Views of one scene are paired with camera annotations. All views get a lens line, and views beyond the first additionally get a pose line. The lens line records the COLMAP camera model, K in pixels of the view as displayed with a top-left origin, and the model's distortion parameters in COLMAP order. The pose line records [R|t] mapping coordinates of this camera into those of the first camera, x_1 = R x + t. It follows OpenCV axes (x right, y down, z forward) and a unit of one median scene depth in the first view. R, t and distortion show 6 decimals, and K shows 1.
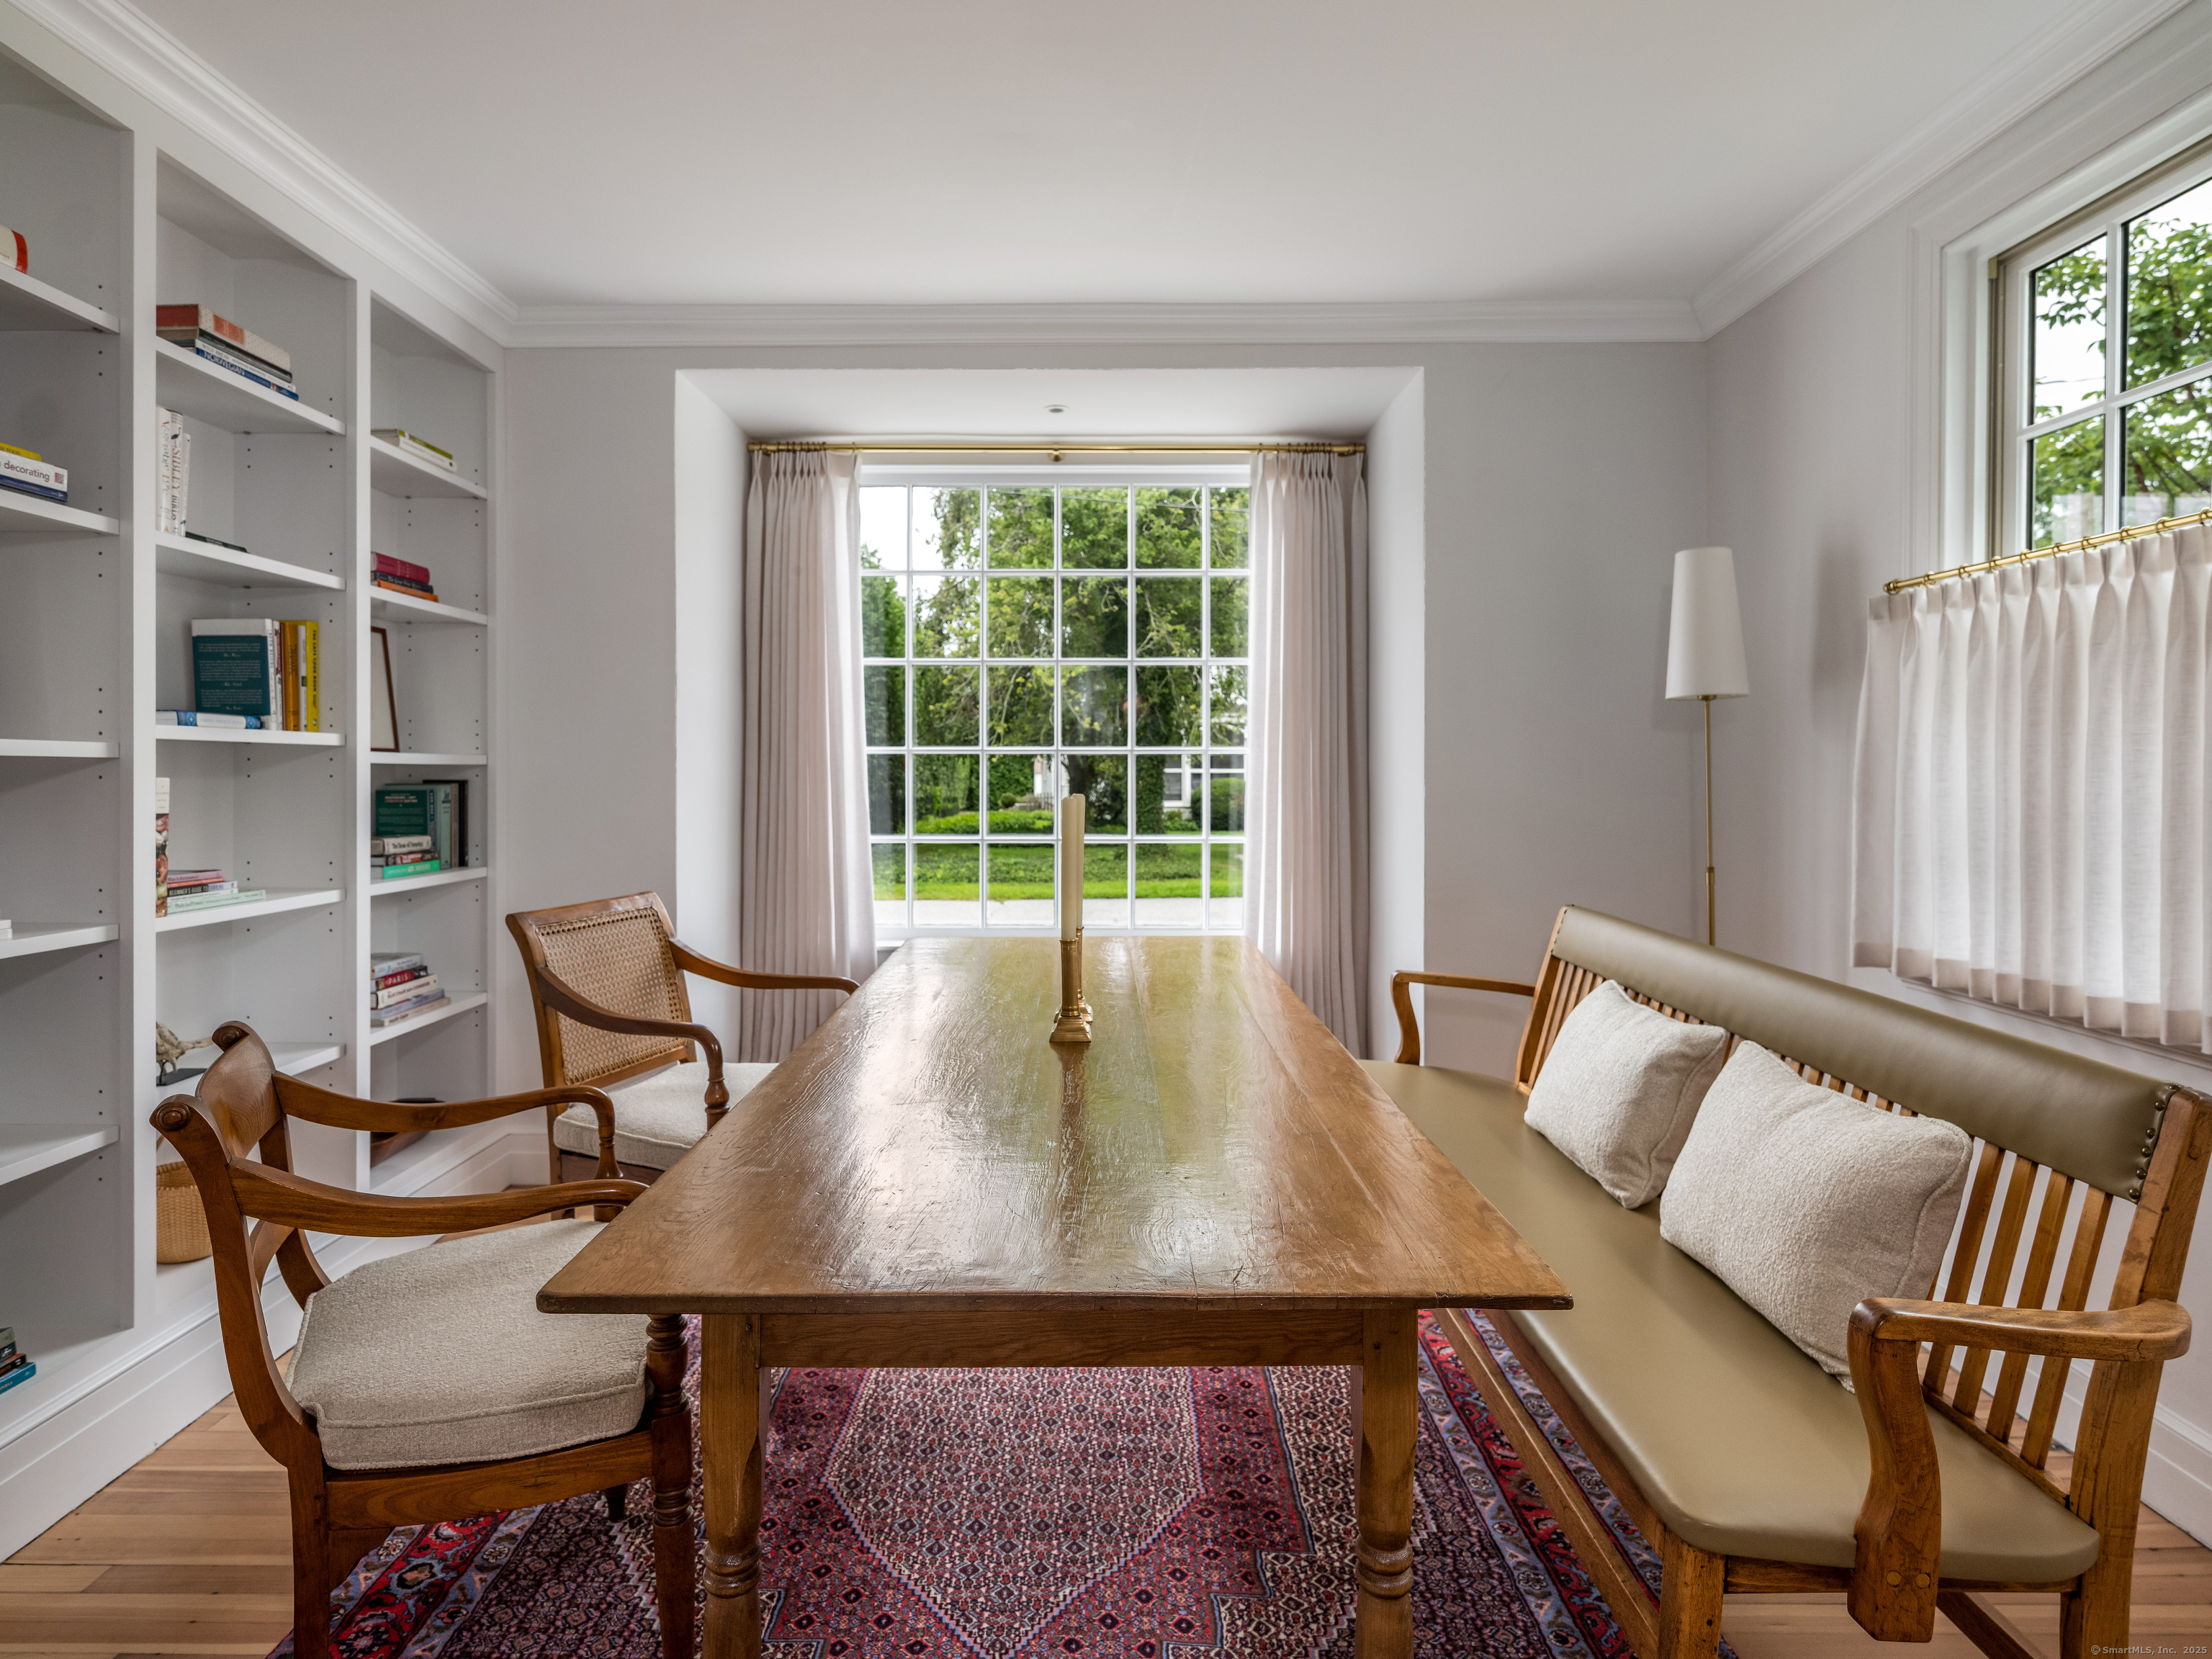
lens RADIAL K [[1254.7, 0, 1102.7], [0, 1254.7, 774.2], [0, 0, 1]] dist [0.000515, -0.000857]
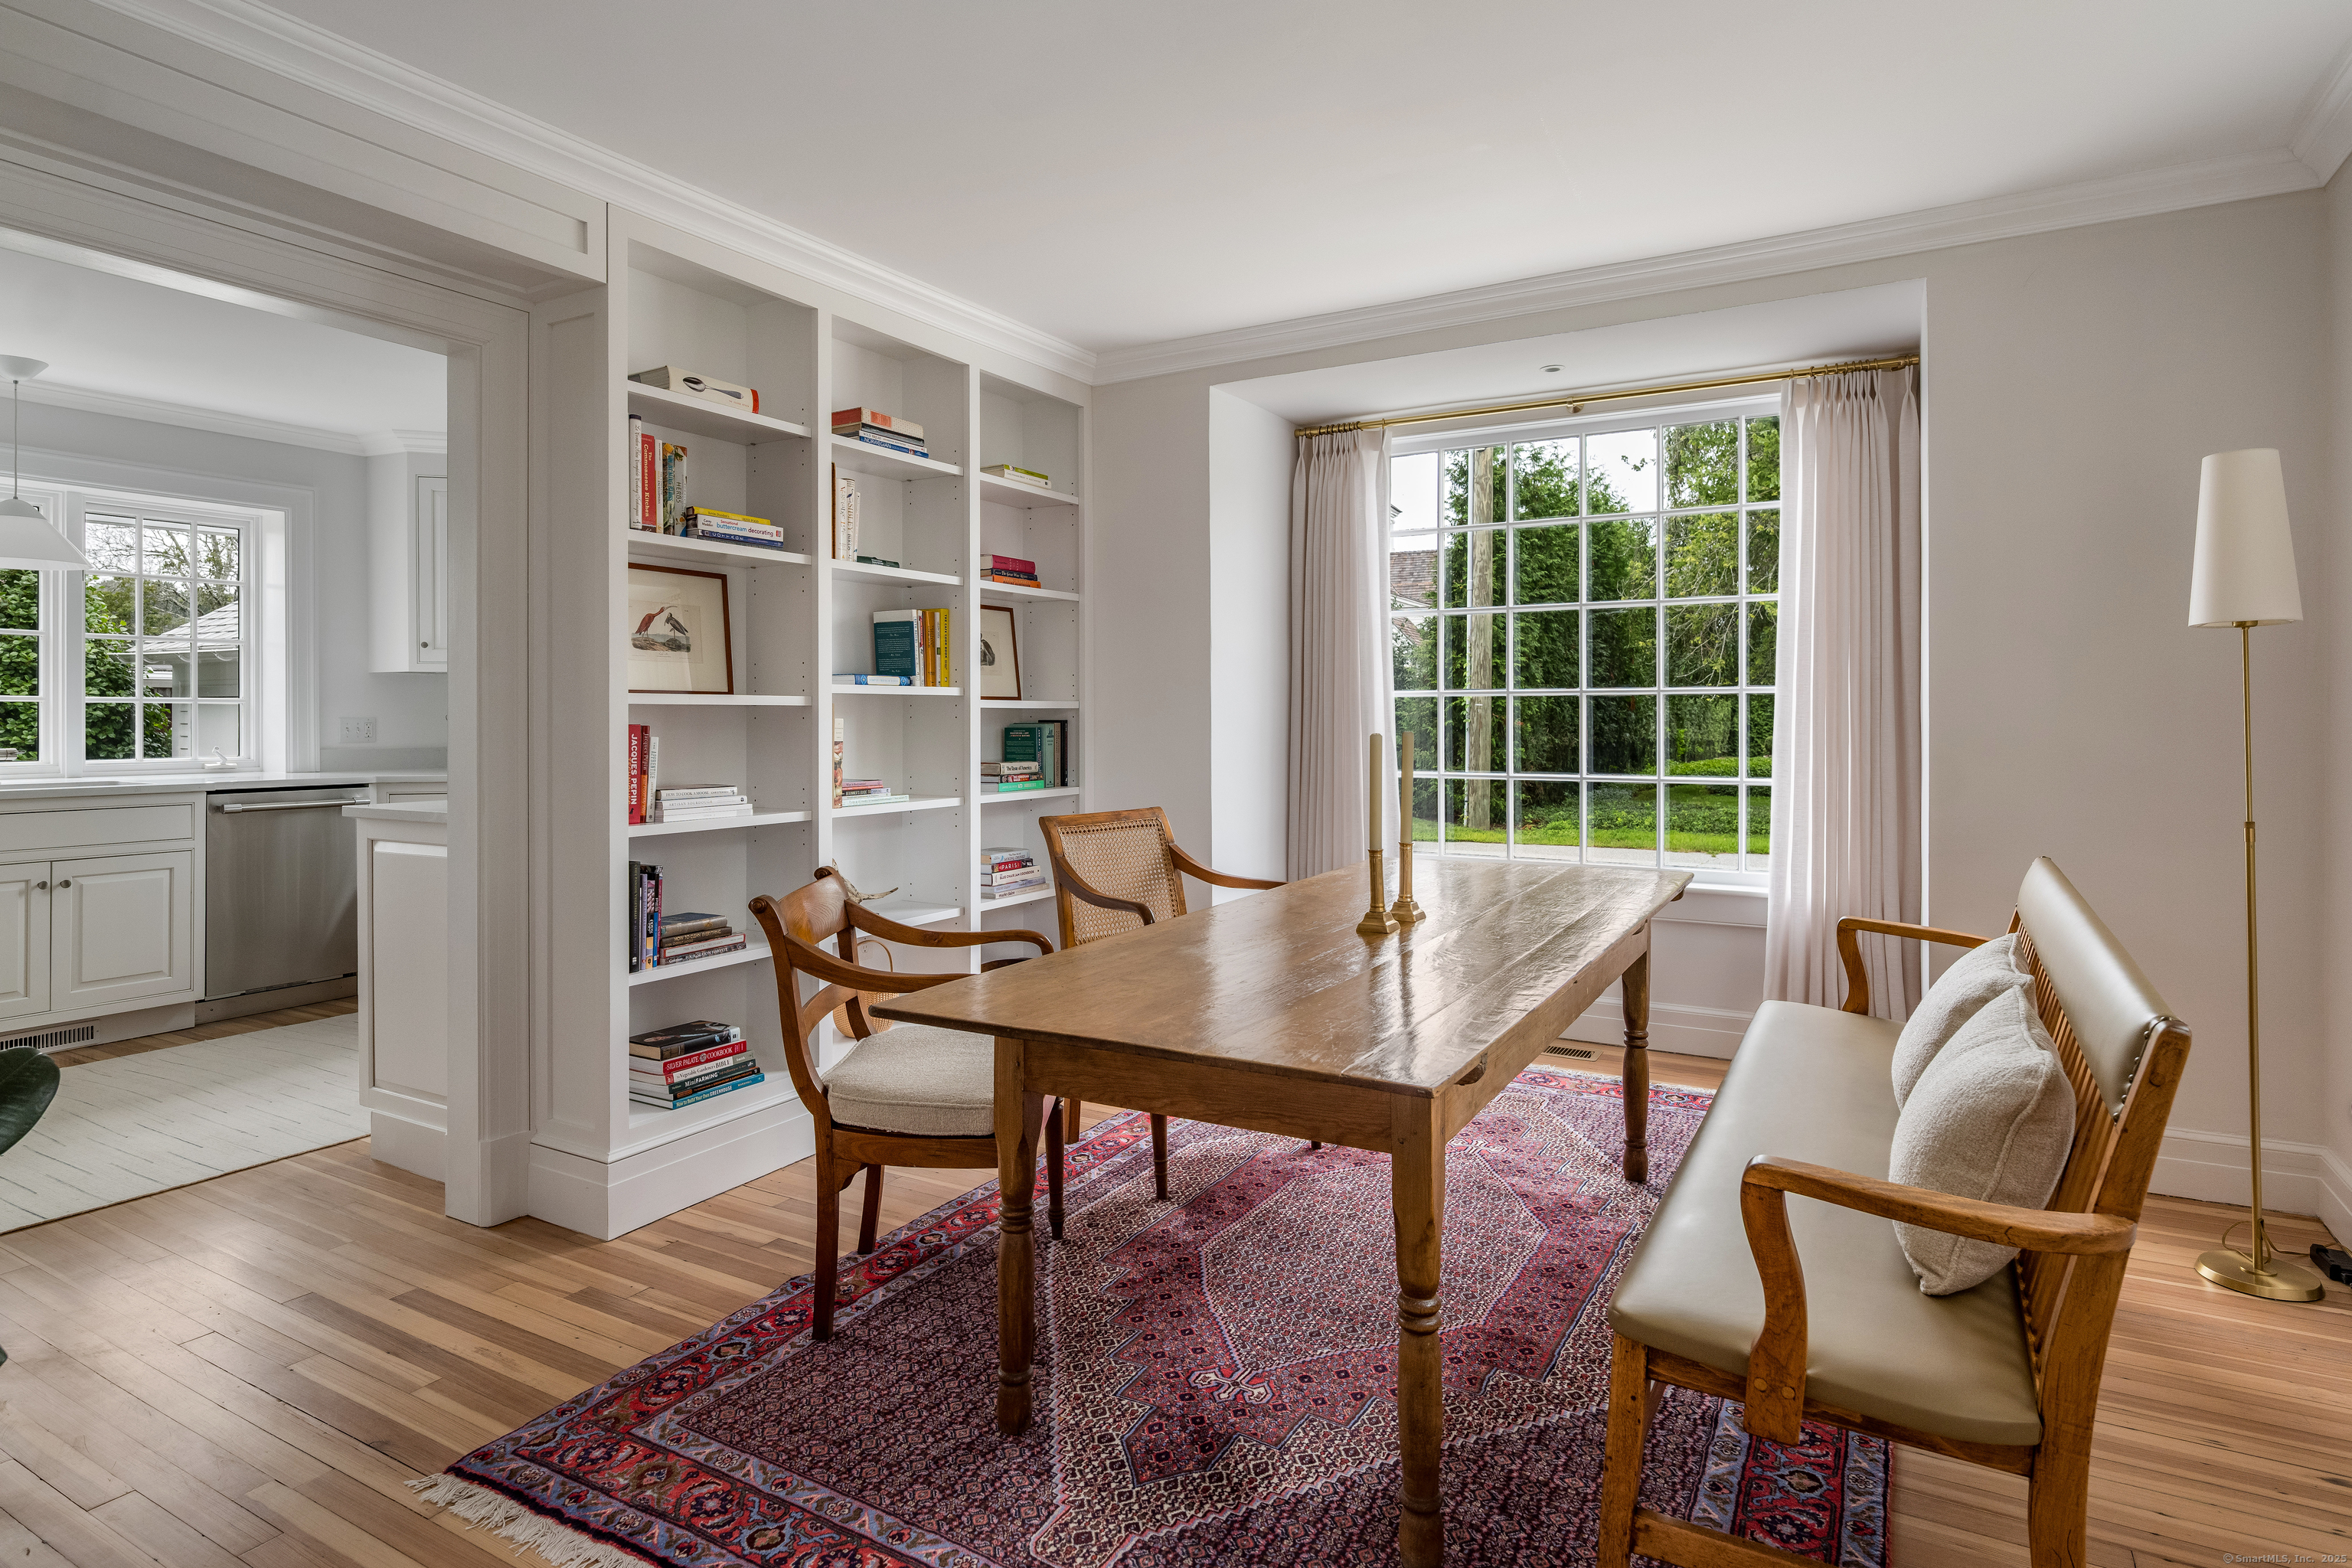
lens RADIAL K [[1290.9, 0, 1171.6], [0, 1290.9, 715.6], [0, 0, 1]] dist [0.002718, -0.001803]
pose [[0.870121, -0.002011, -0.492834, 0.329163], [0.002110, 0.999998, -0.000356, 0.000523], [0.492833, -0.000730, 0.870123, -0.154035]]
